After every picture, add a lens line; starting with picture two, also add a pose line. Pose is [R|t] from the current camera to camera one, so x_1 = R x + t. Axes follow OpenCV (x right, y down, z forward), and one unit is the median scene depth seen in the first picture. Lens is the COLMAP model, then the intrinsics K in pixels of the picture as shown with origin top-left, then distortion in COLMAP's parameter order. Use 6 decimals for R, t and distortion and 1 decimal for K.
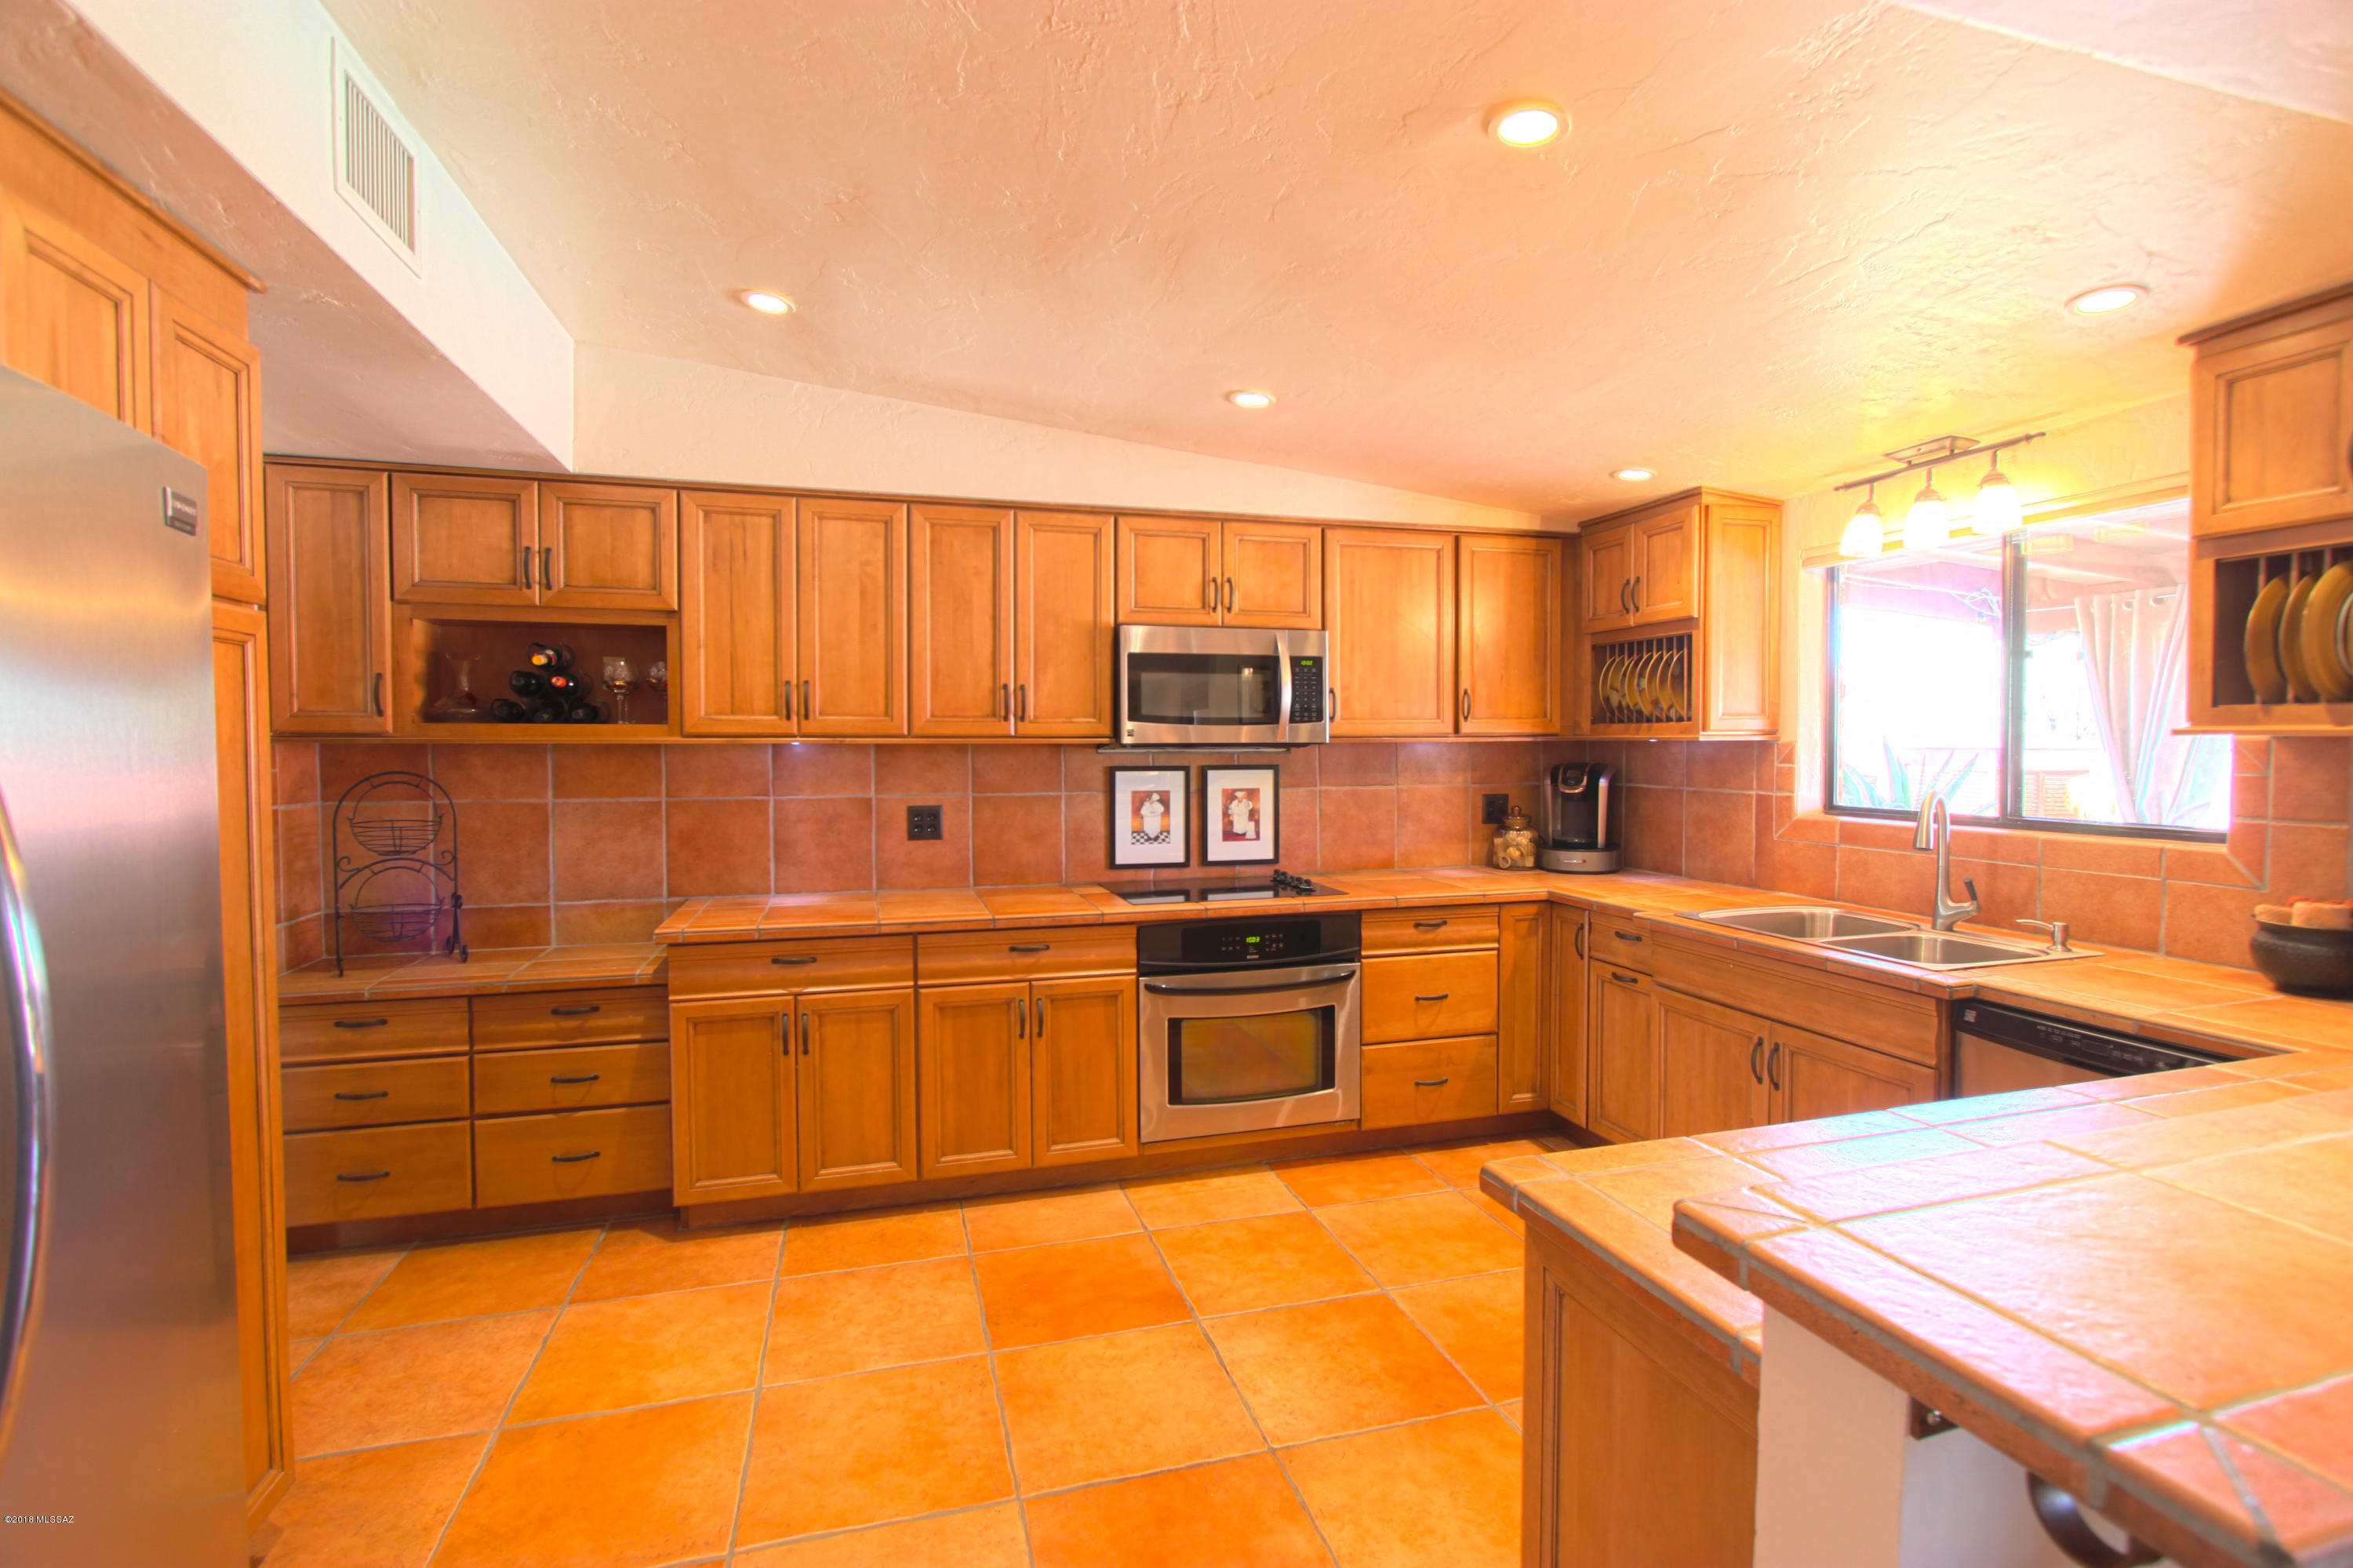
lens RADIAL K [[1074.3, 0, 1178.9], [0, 1074.3, 775.8], [0, 0, 1]] dist [-0.014290, 0.001553]
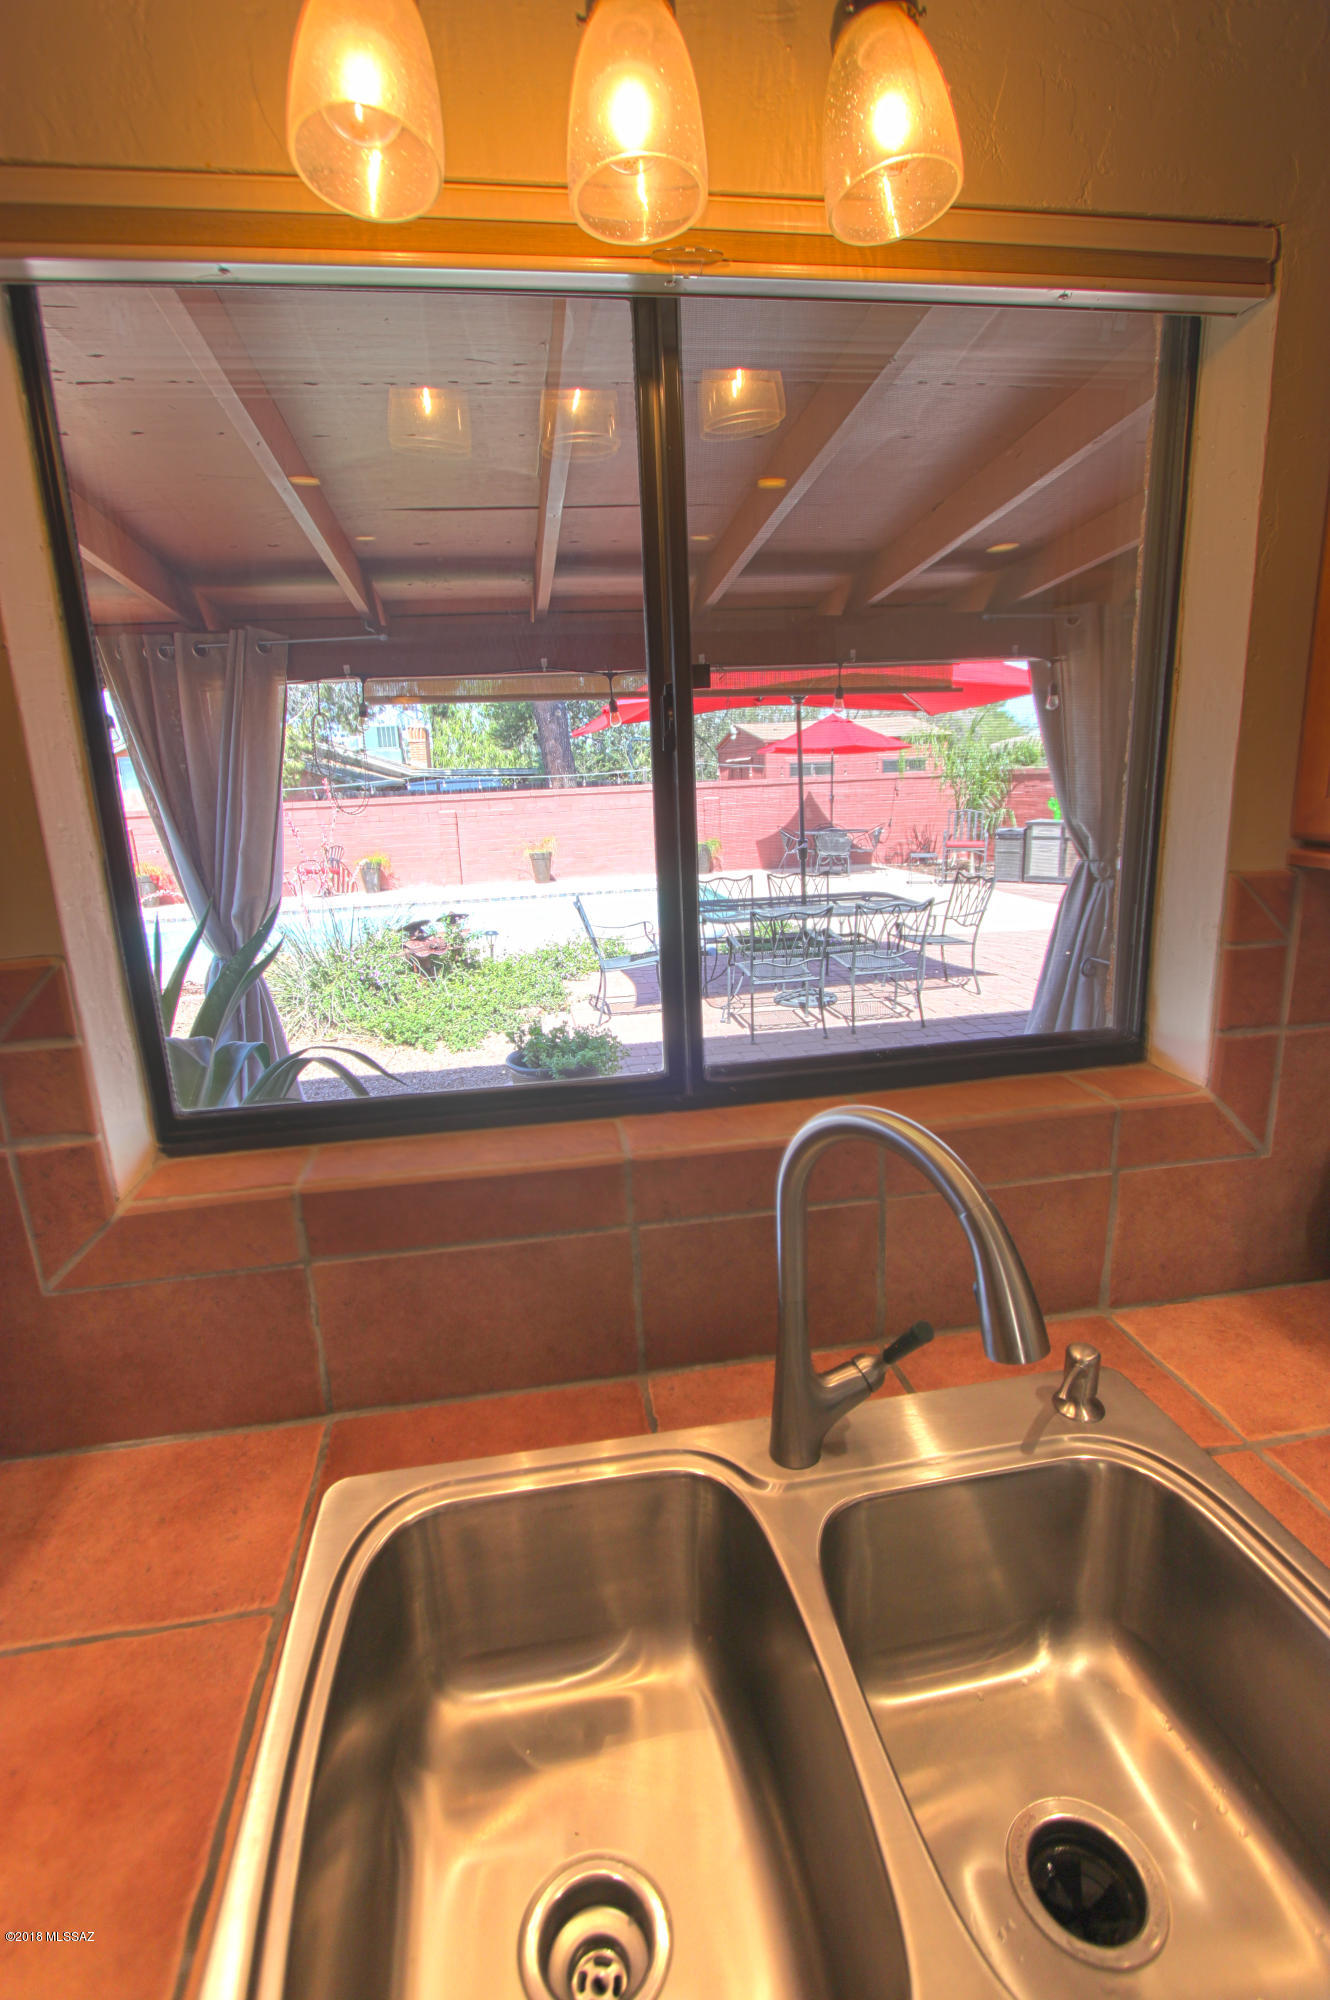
lens RADIAL K [[913.1, 0, 647.1], [0, 913.1, 999.9], [0, 0, 1]] dist [-0.014290, 0.001553]
pose [[0.134492, -0.243013, 0.960654, 0.518201], [0.078419, 0.969032, 0.234154, -0.092374], [-0.987807, 0.043842, 0.149384, 1.146111]]
